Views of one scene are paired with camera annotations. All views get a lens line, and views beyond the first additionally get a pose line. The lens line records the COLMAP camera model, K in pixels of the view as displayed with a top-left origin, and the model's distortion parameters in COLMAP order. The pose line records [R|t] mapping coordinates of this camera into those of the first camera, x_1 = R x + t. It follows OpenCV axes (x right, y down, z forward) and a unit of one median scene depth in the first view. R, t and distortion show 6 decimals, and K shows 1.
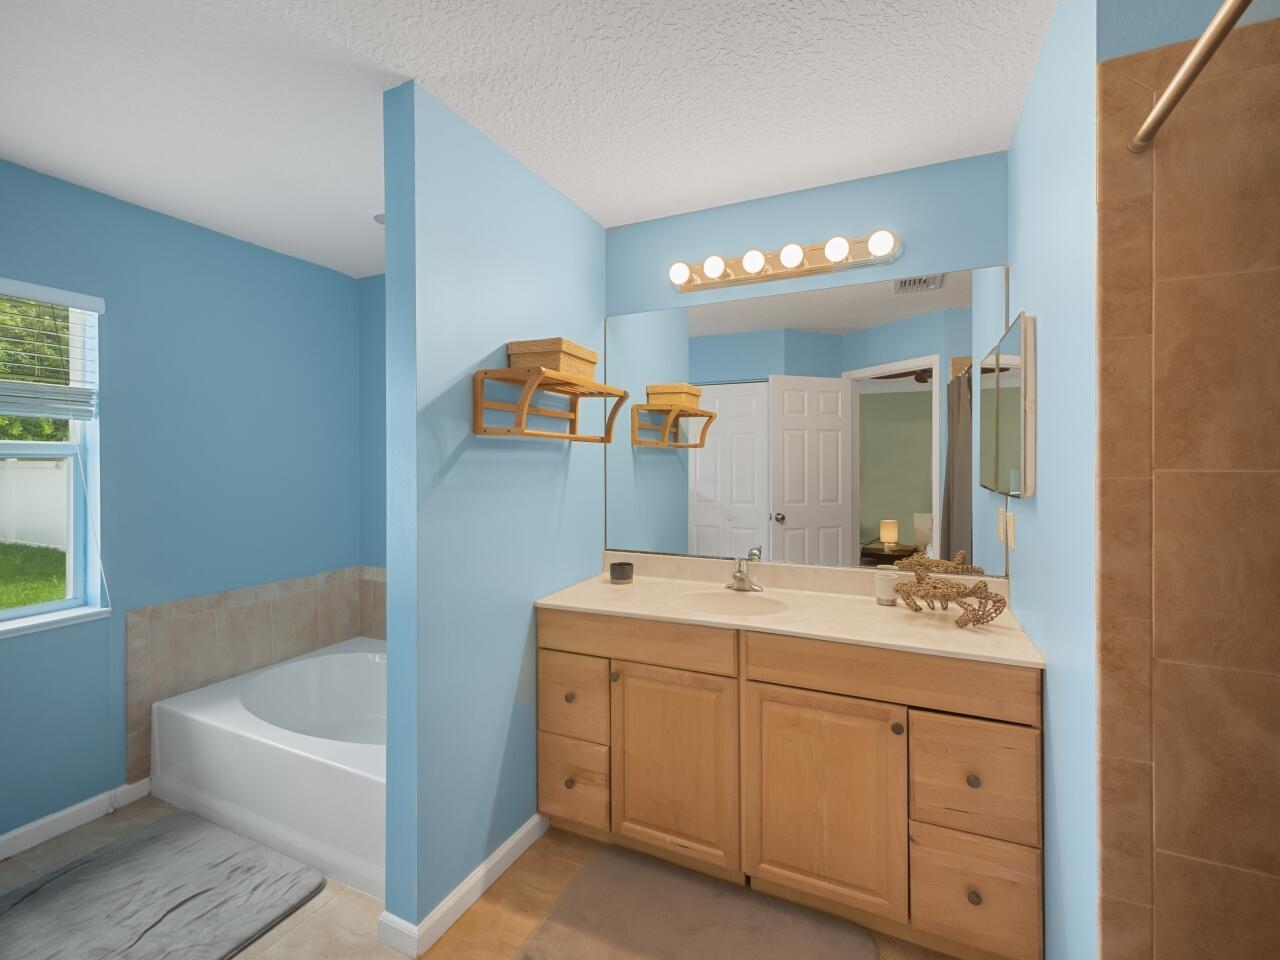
lens RADIAL K [[555.4, 0, 630.8], [0, 555.4, 466.5], [0, 0, 1]] dist [-0.011786, -0.000139]
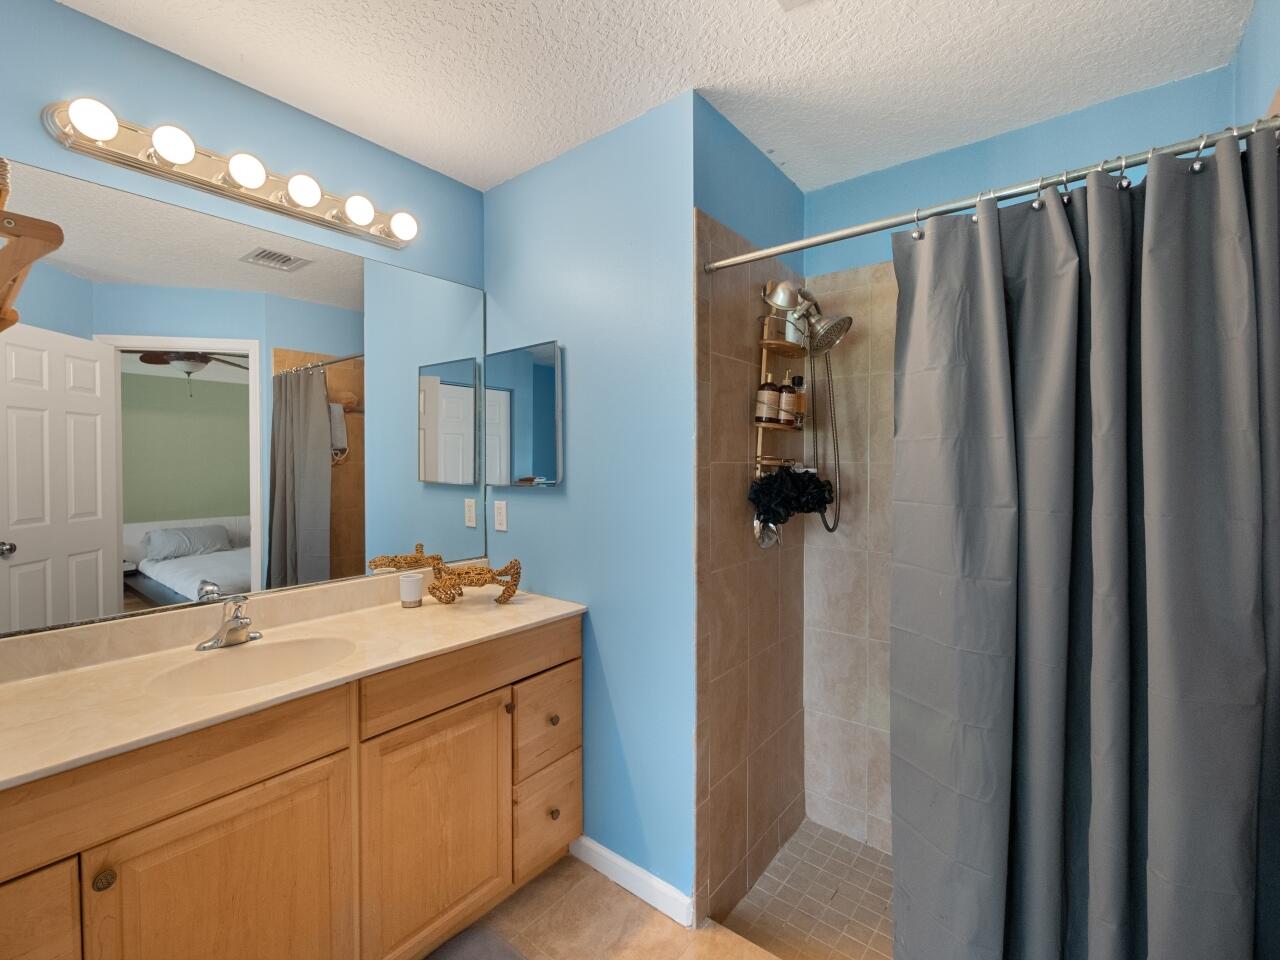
lens RADIAL K [[555.4, 0, 630.8], [0, 555.4, 473.2], [0, 0, 1]] dist [-0.011786, -0.000139]
pose [[0.236755, -0.022161, 0.971317, -0.418020], [0.009112, 0.999747, 0.020589, 0.001393], [-0.971527, 0.003976, 0.236897, 0.440821]]
